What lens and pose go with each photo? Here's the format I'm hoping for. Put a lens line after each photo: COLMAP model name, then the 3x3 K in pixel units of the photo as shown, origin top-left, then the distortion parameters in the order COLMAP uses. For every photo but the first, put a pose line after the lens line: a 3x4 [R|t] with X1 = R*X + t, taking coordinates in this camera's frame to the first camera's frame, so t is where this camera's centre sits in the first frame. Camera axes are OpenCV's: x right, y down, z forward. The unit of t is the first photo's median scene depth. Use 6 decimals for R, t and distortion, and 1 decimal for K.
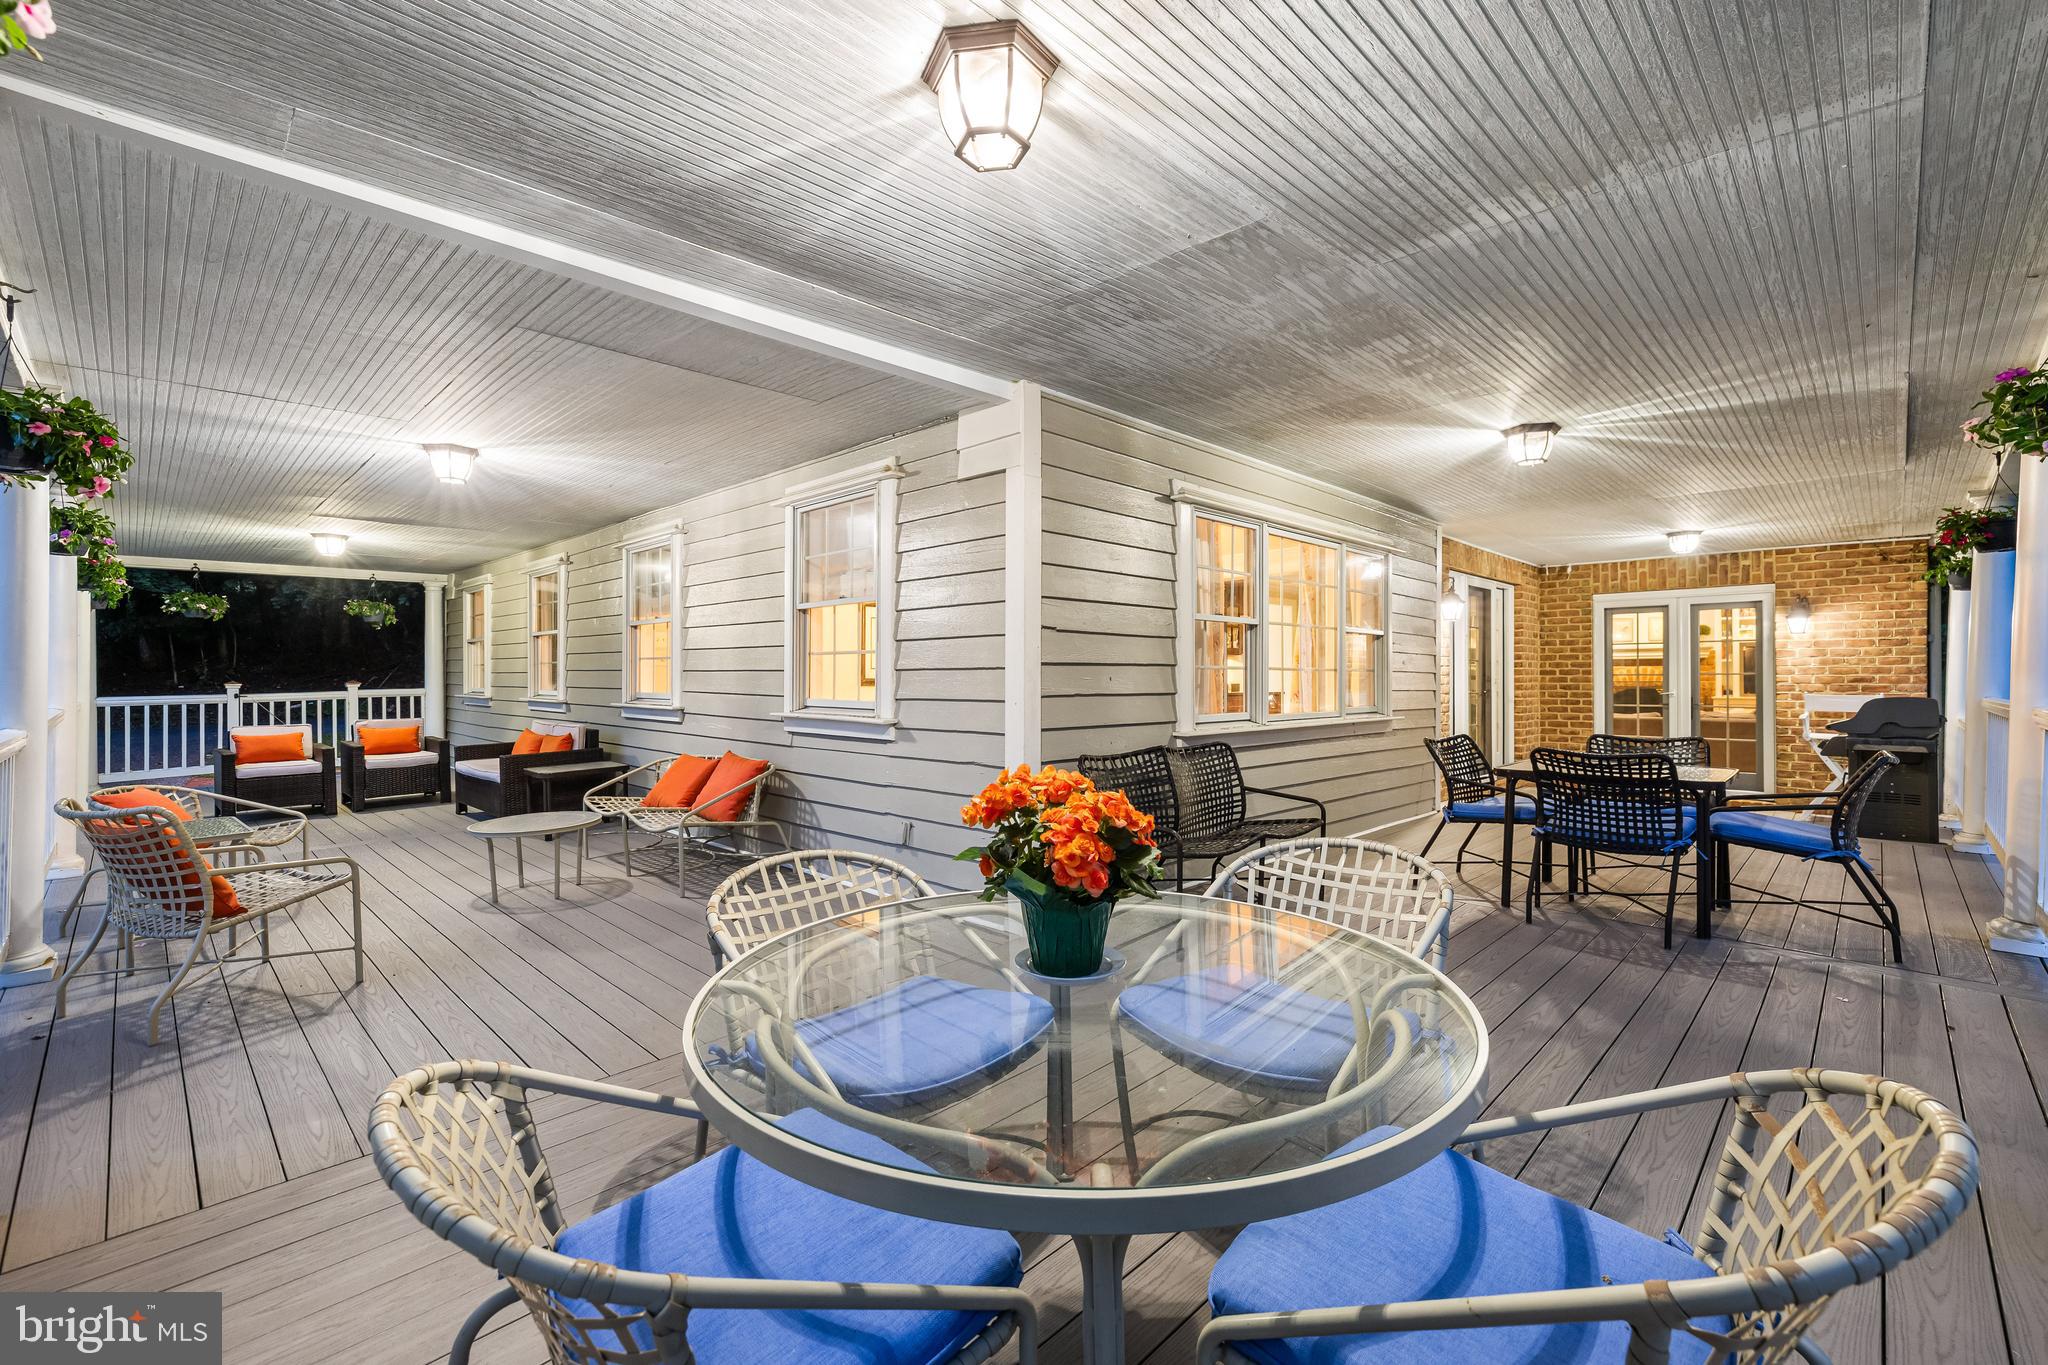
lens RADIAL K [[868.1, 0, 1019.3], [0, 868.1, 662.3], [0, 0, 1]] dist [0.000249, -0.000034]
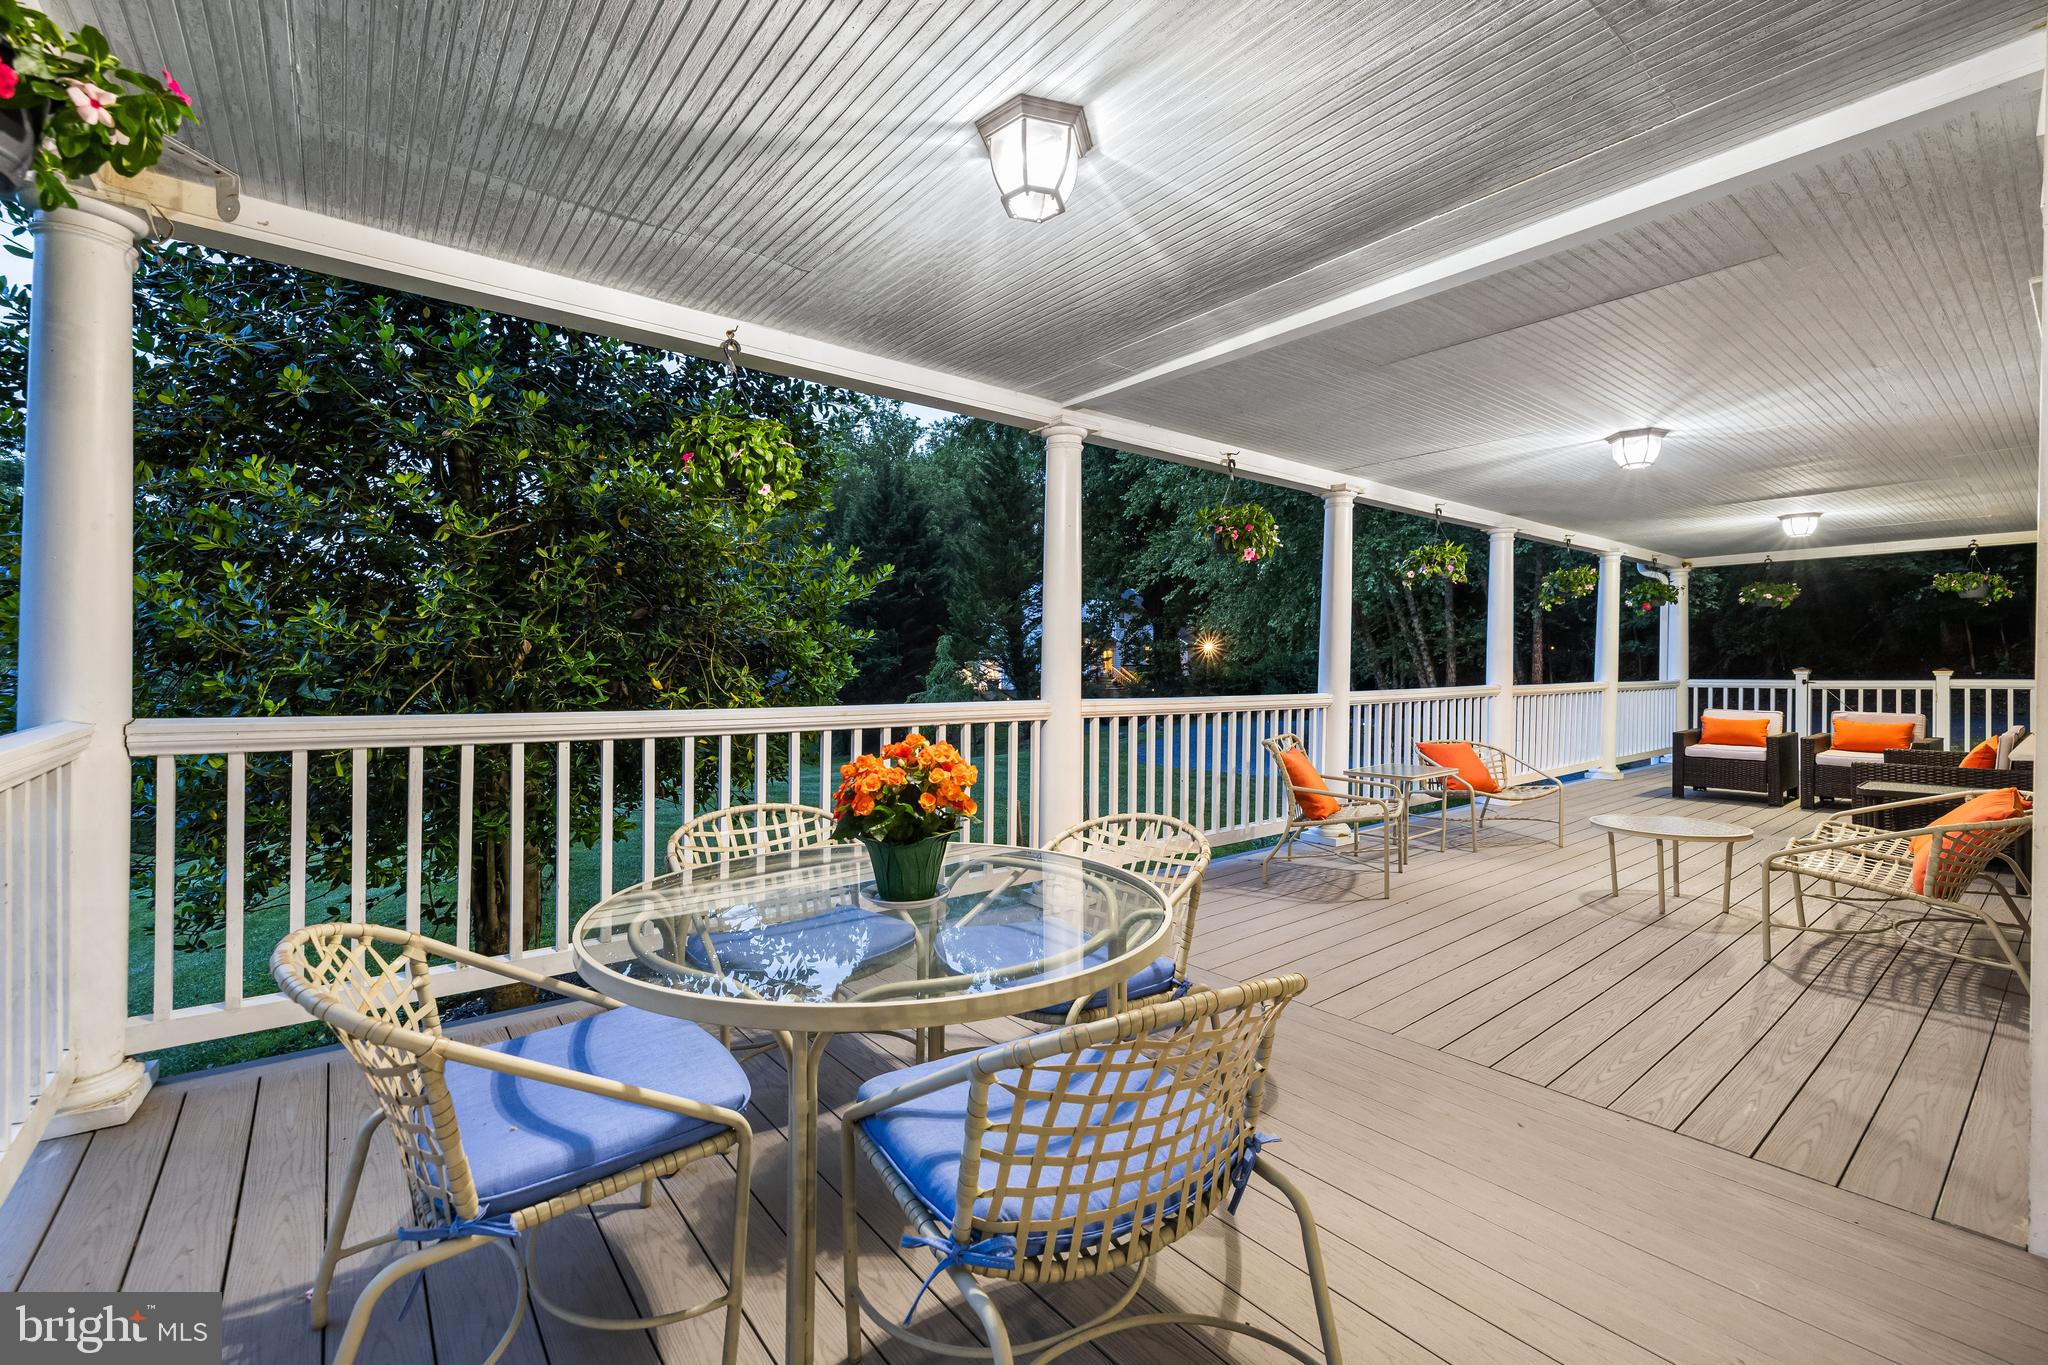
lens RADIAL K [[868.1, 0, 1019.3], [0, 868.1, 662.3], [0, 0, 1]] dist [0.000249, -0.000034]
pose [[-0.119237, 0.005468, -0.992851, 0.216565], [0.013096, 0.999907, 0.003935, 0.000155], [0.992779, -0.012533, -0.119297, 0.219313]]
